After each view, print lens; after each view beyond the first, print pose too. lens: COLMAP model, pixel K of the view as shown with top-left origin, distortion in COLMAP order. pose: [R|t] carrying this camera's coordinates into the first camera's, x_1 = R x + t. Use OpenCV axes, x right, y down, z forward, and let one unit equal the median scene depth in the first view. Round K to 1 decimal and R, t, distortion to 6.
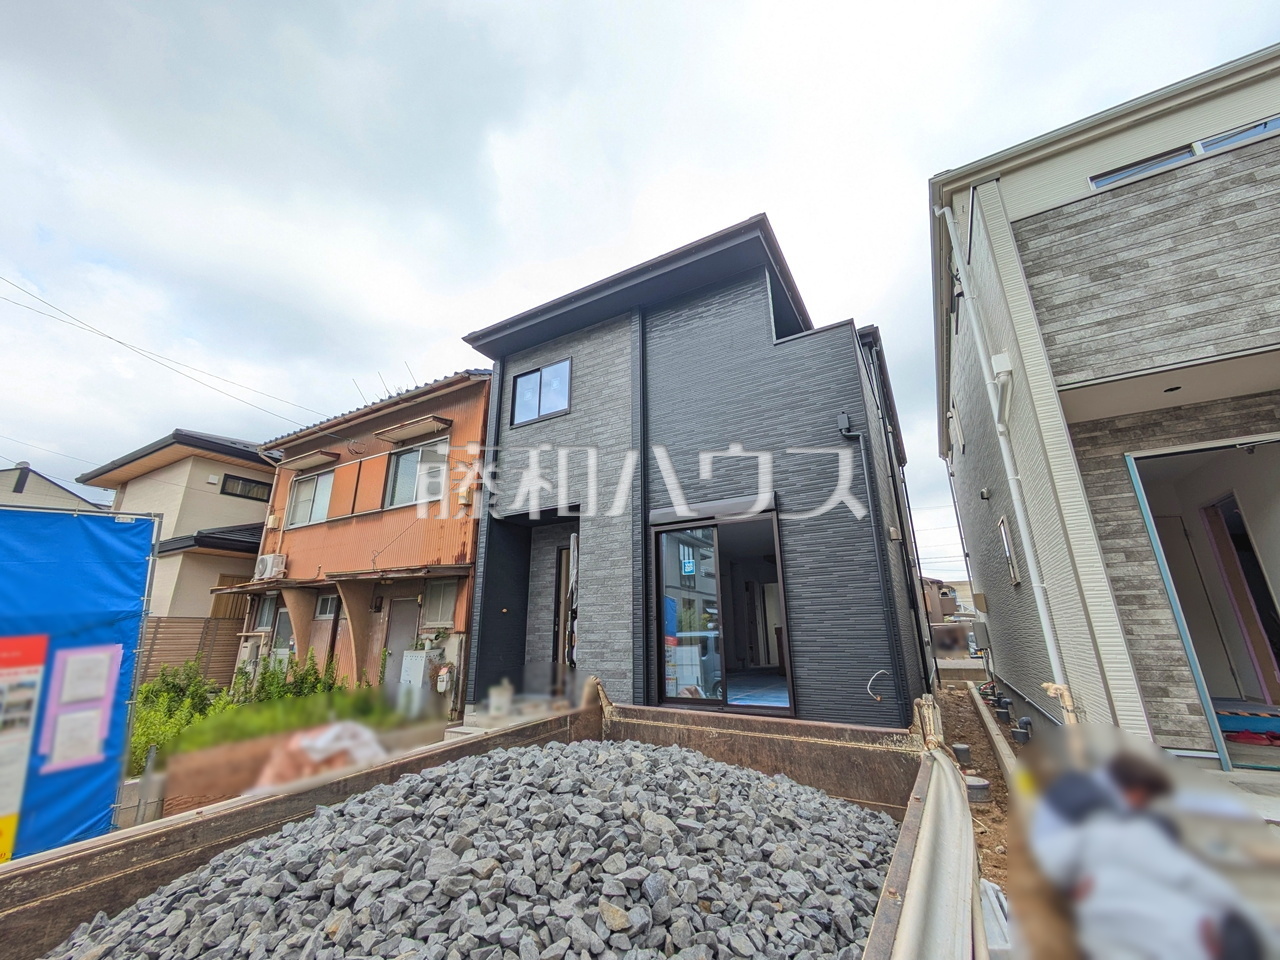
lens RADIAL K [[507.0, 0, 639.6], [0, 507.0, 482.2], [0, 0, 1]] dist [-0.002868, 0.002778]
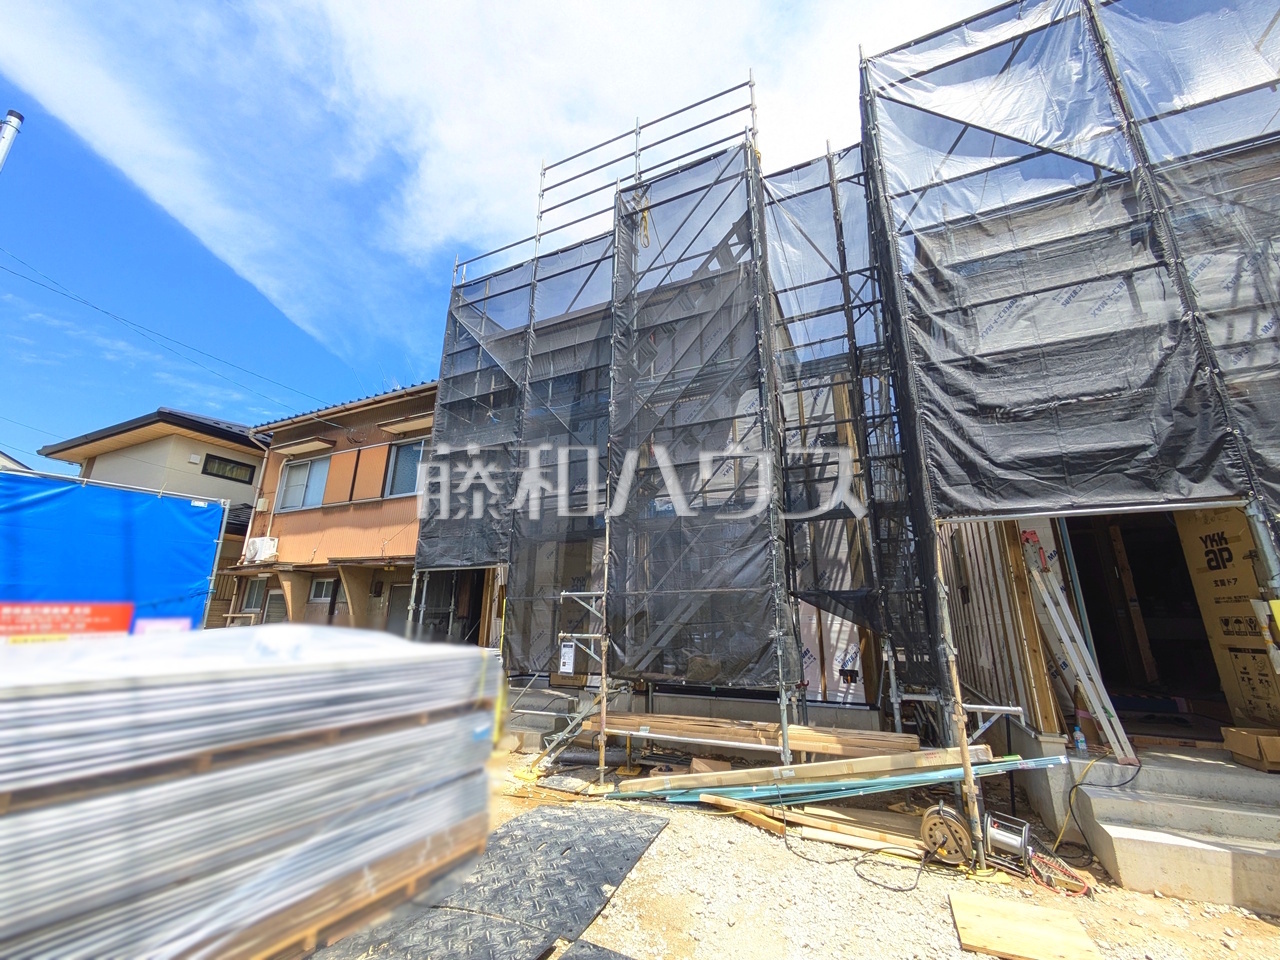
lens RADIAL K [[507.0, 0, 640.0], [0, 507.0, 482.9], [0, 0, 1]] dist [-0.002868, 0.002778]
pose [[0.996345, 0.045079, 0.072558, -0.083078], [-0.046035, 0.998873, 0.011551, -0.018699], [-0.071956, -0.014849, 0.997297, -0.095053]]
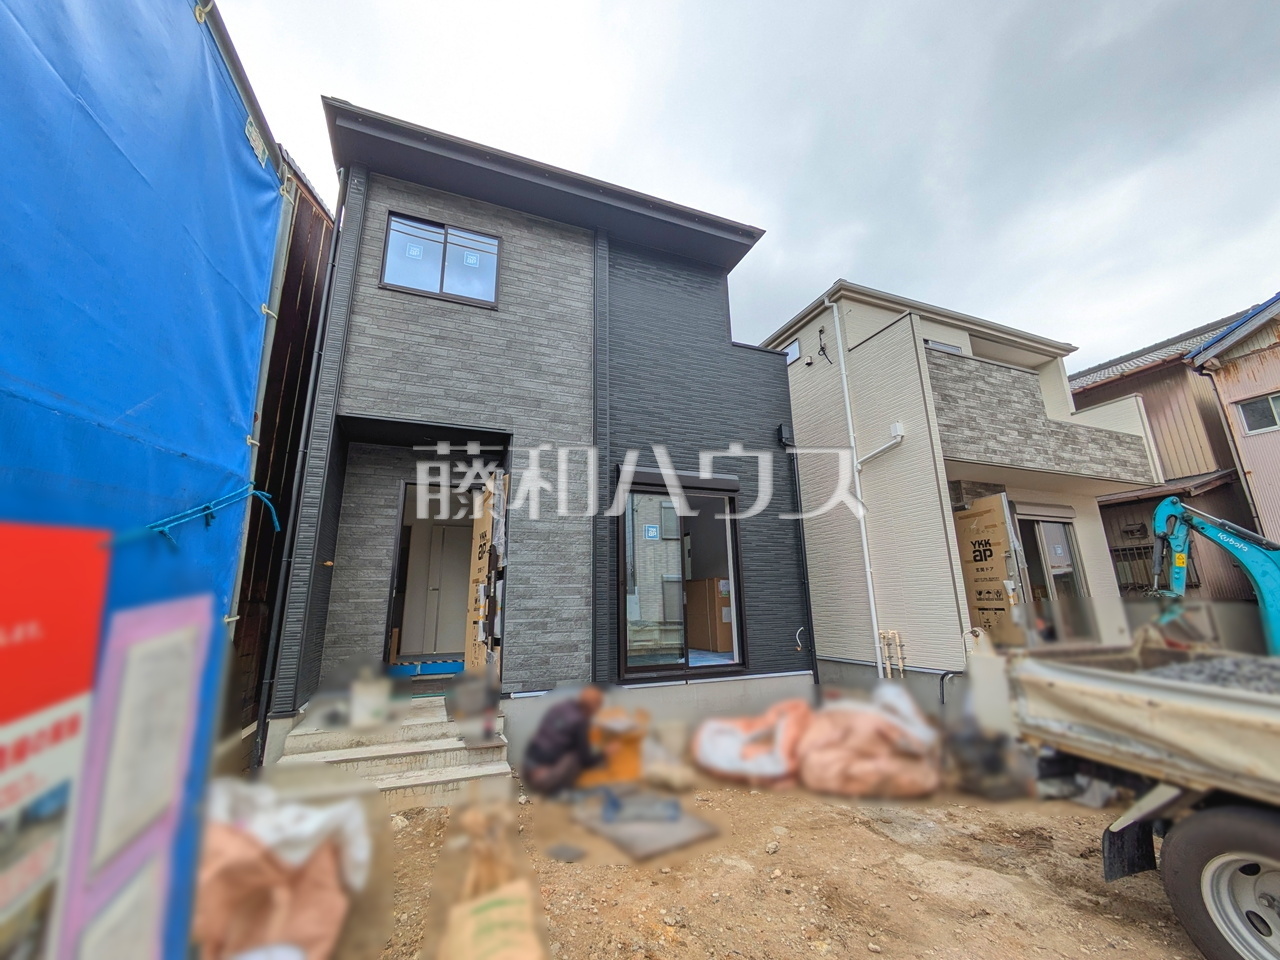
lens RADIAL K [[507.0, 0, 639.7], [0, 507.0, 480.4], [0, 0, 1]] dist [-0.002868, 0.002778]
pose [[0.617935, 0.190456, 0.762812, -0.563220], [-0.219894, 0.973363, -0.064895, 0.117408], [-0.754853, -0.127637, 0.643355, 0.344099]]
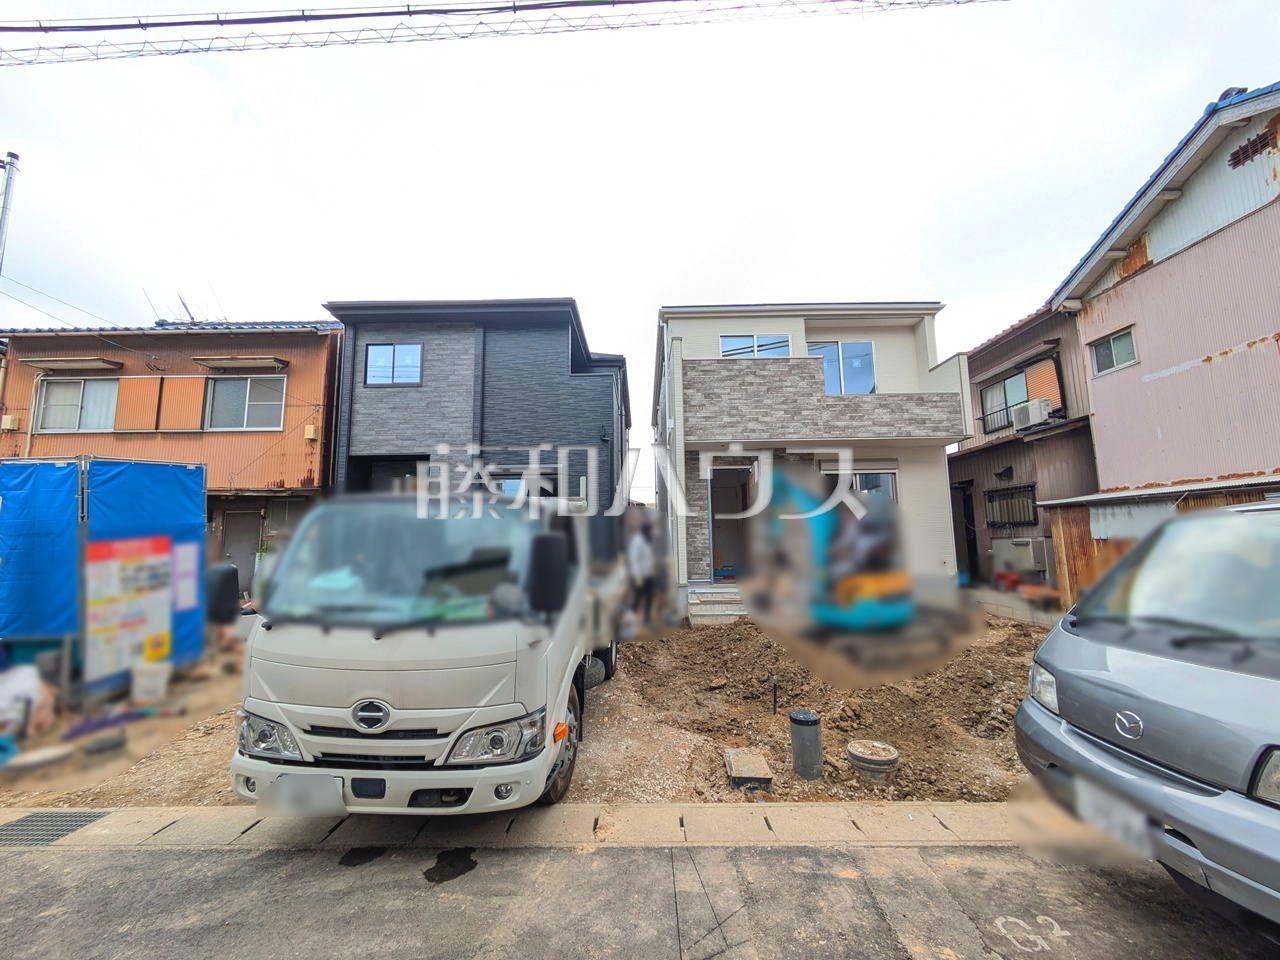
lens RADIAL K [[507.0, 0, 638.2], [0, 507.0, 480.5], [0, 0, 1]] dist [-0.002868, 0.002778]
pose [[0.870487, 0.060027, 0.488517, -0.300035], [-0.138109, 0.982449, 0.125377, -0.147722], [-0.472417, -0.176608, 0.863500, -0.558038]]
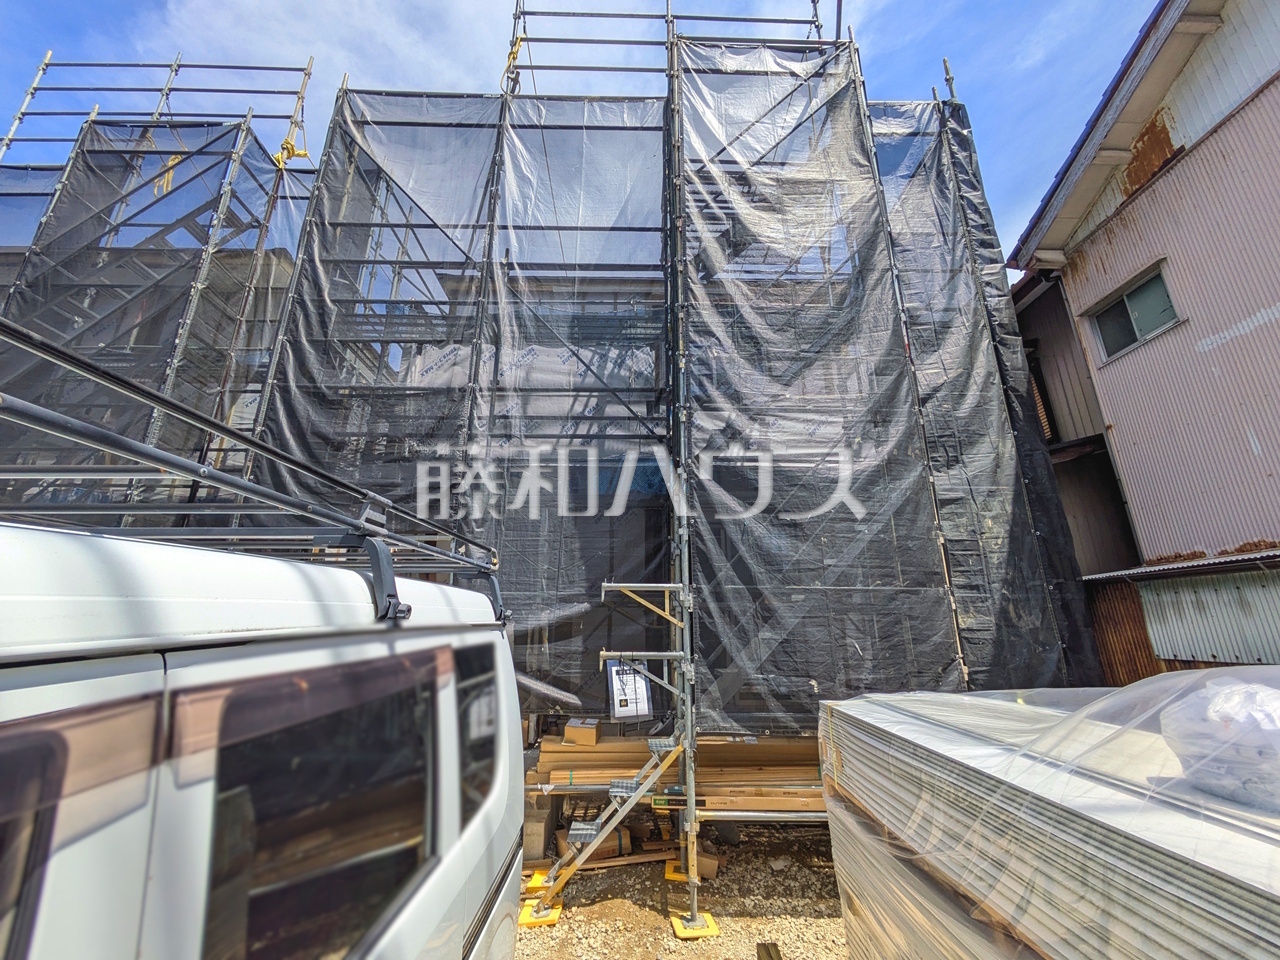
lens RADIAL K [[507.0, 0, 638.3], [0, 507.0, 481.2], [0, 0, 1]] dist [-0.002868, 0.002778]
pose [[0.860745, 0.163968, 0.481906, 0.380491], [-0.160291, 0.985846, -0.049134, -0.089006], [-0.483142, -0.034953, 0.874844, -0.283871]]
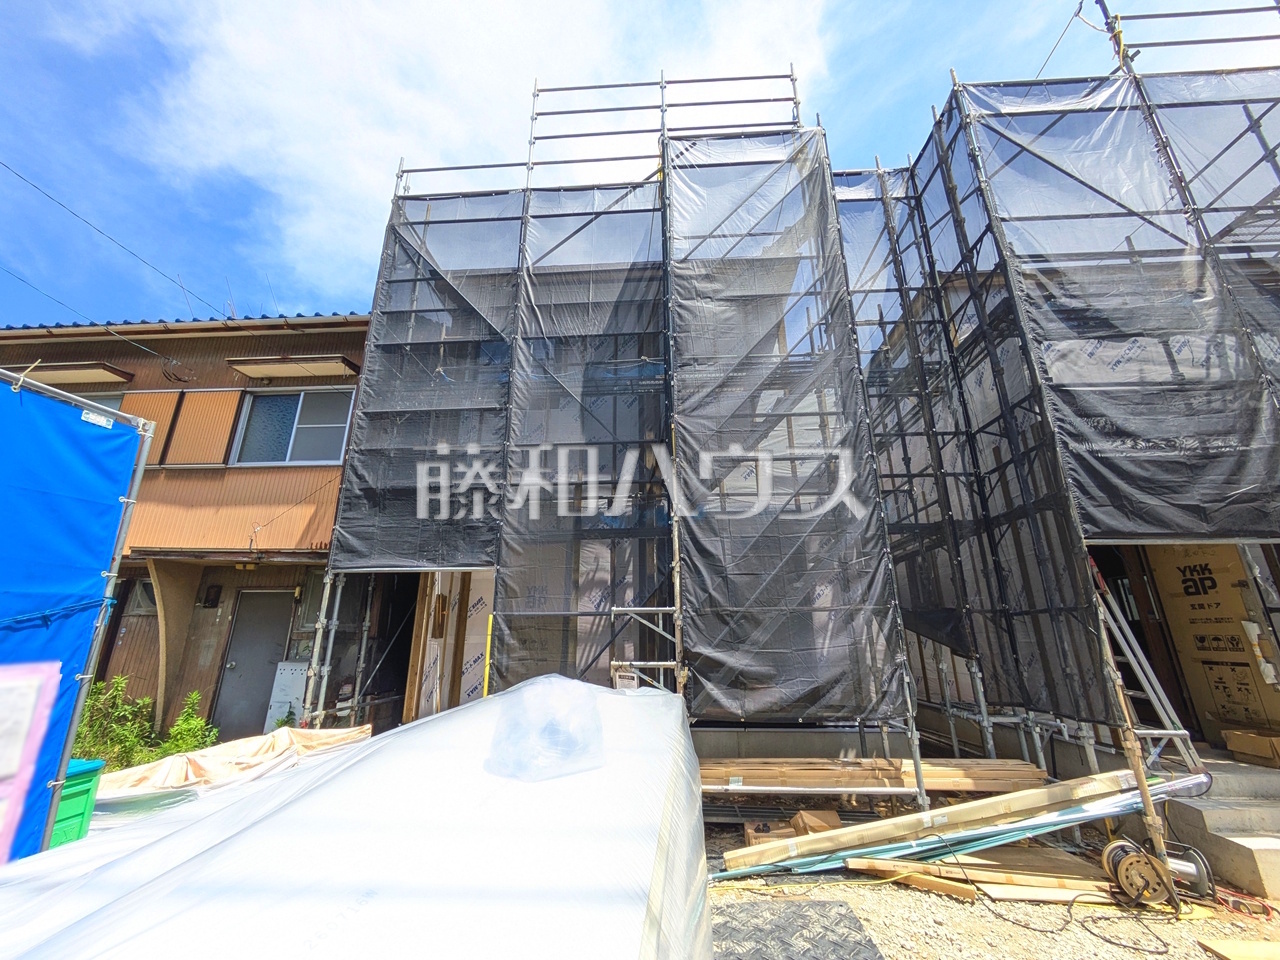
lens RADIAL K [[507.0, 0, 637.3], [0, 507.0, 481.6], [0, 0, 1]] dist [-0.002868, 0.002778]
pose [[0.896655, 0.143360, 0.418877, -0.388150], [-0.136685, 0.989542, -0.046079, 0.041293], [-0.421103, -0.015937, 0.906873, 0.137598]]
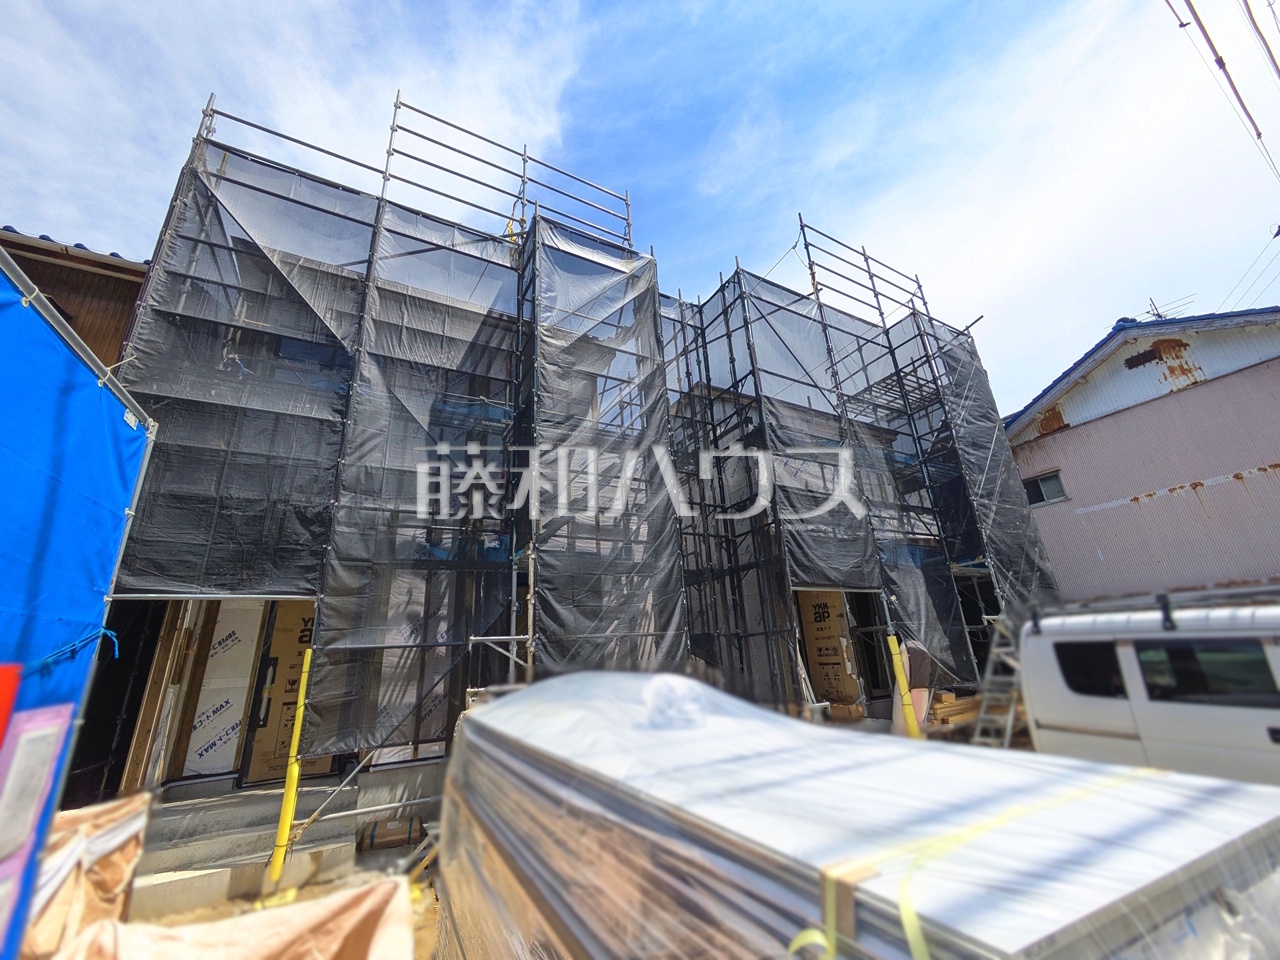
lens RADIAL K [[507.0, 0, 637.2], [0, 507.0, 484.3], [0, 0, 1]] dist [-0.002868, 0.002778]
pose [[0.519741, 0.271430, 0.810059, -0.603424], [-0.195259, 0.960830, -0.196670, 0.065786], [-0.831711, -0.055954, 0.552382, 0.178729]]
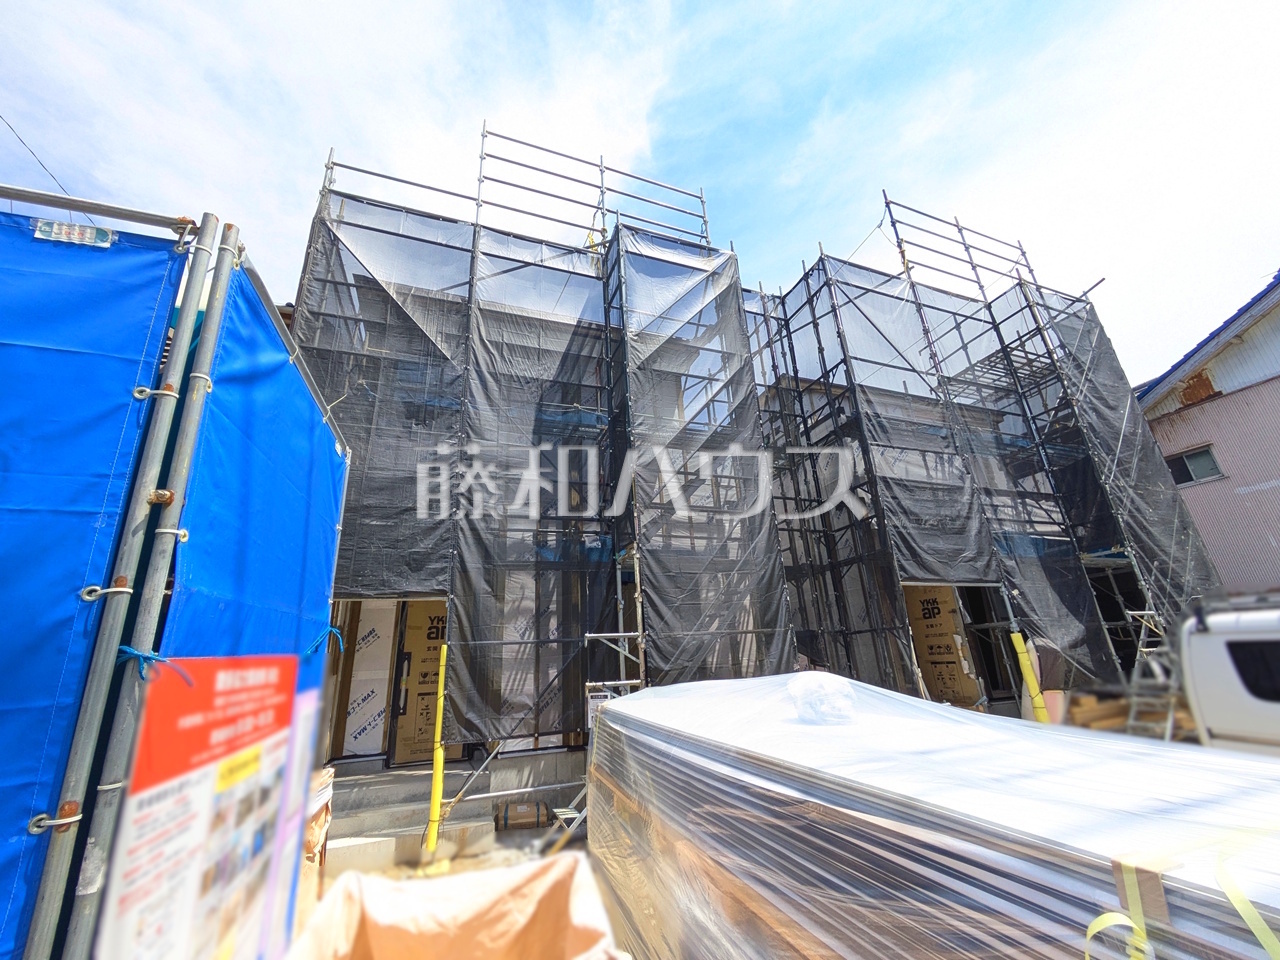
lens RADIAL K [[507.0, 0, 635.1], [0, 507.0, 482.0], [0, 0, 1]] dist [-0.002868, 0.002778]
pose [[0.640879, 0.246050, 0.727141, -0.640310], [-0.181637, 0.968946, -0.167782, 0.072062], [-0.745843, -0.024548, 0.665669, 0.203864]]
